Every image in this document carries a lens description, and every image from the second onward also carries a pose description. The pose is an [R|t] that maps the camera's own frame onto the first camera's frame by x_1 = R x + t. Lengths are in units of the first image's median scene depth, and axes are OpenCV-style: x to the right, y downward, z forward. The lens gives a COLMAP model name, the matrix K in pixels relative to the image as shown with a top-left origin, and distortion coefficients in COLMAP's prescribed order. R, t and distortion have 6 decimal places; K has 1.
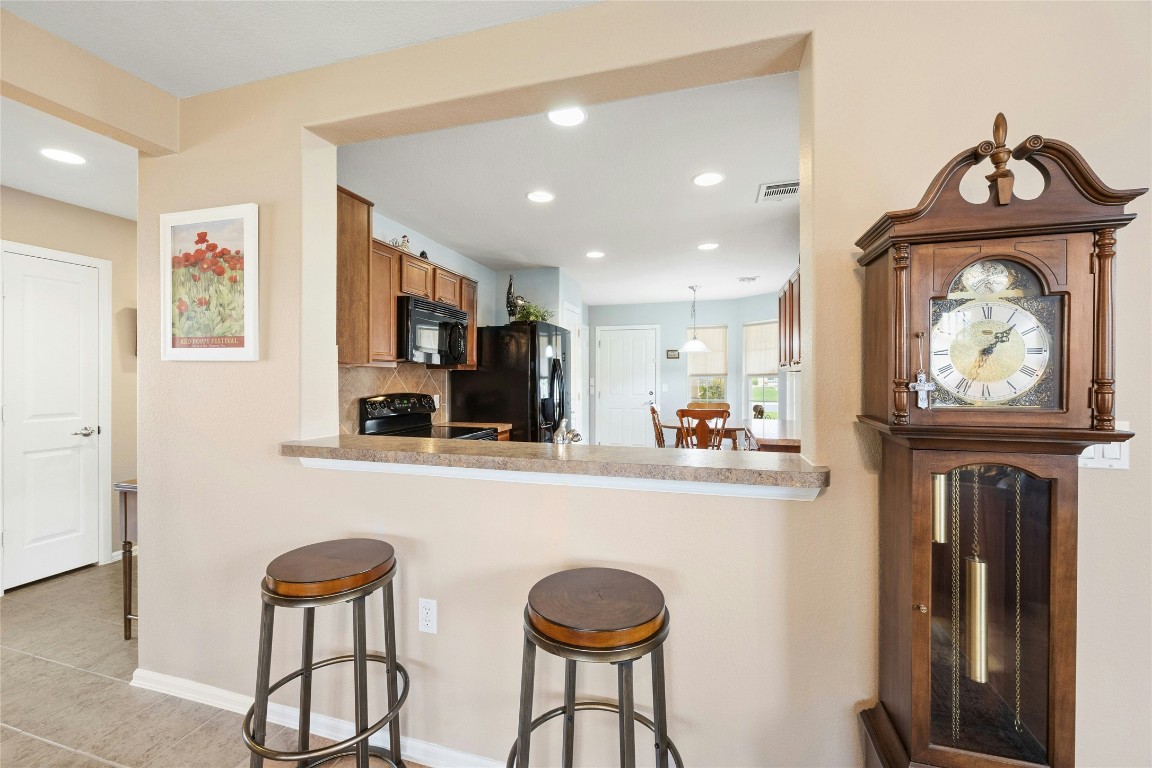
lens RADIAL K [[462.7, 0, 575.8], [0, 462.7, 377.2], [0, 0, 1]] dist [-0.002158, 0.000031]
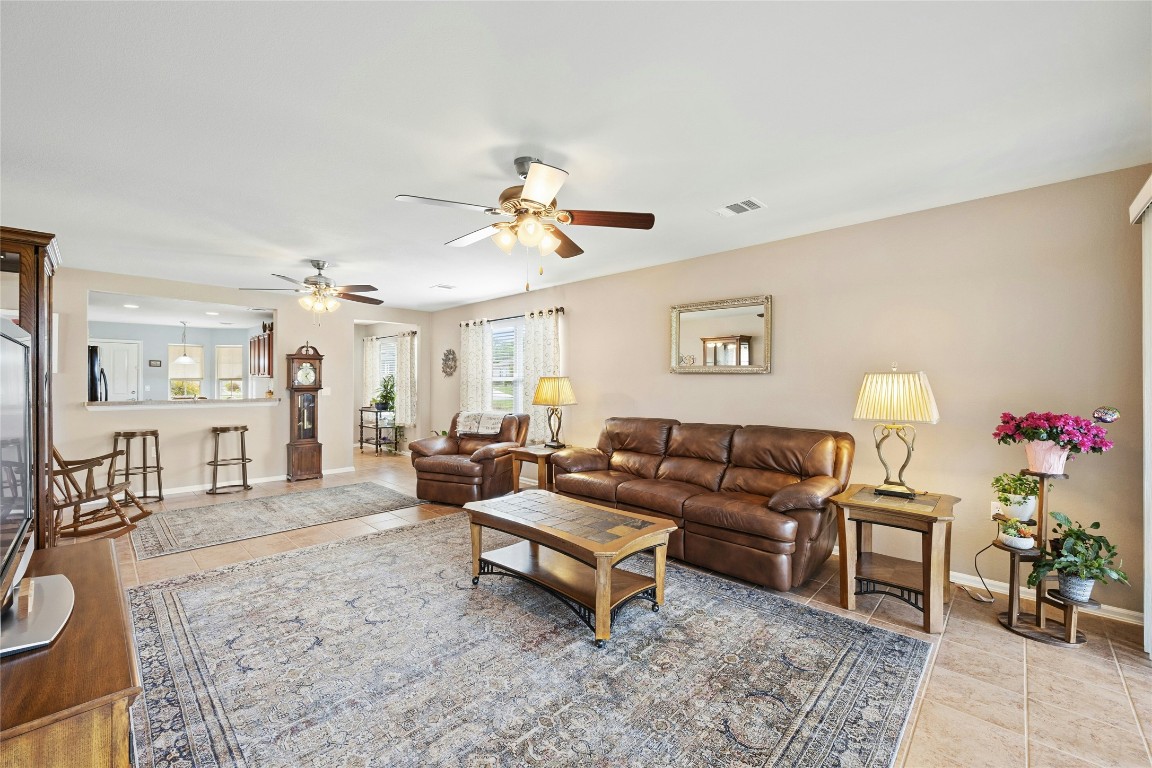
lens RADIAL K [[462.7, 0, 576.9], [0, 462.7, 381.9], [0, 0, 1]] dist [-0.002158, 0.000031]
pose [[0.465385, 0.005711, 0.885090, -3.077159], [-0.004597, 0.999981, -0.004035, 0.033947], [-0.885096, -0.002191, 0.465403, -5.370967]]
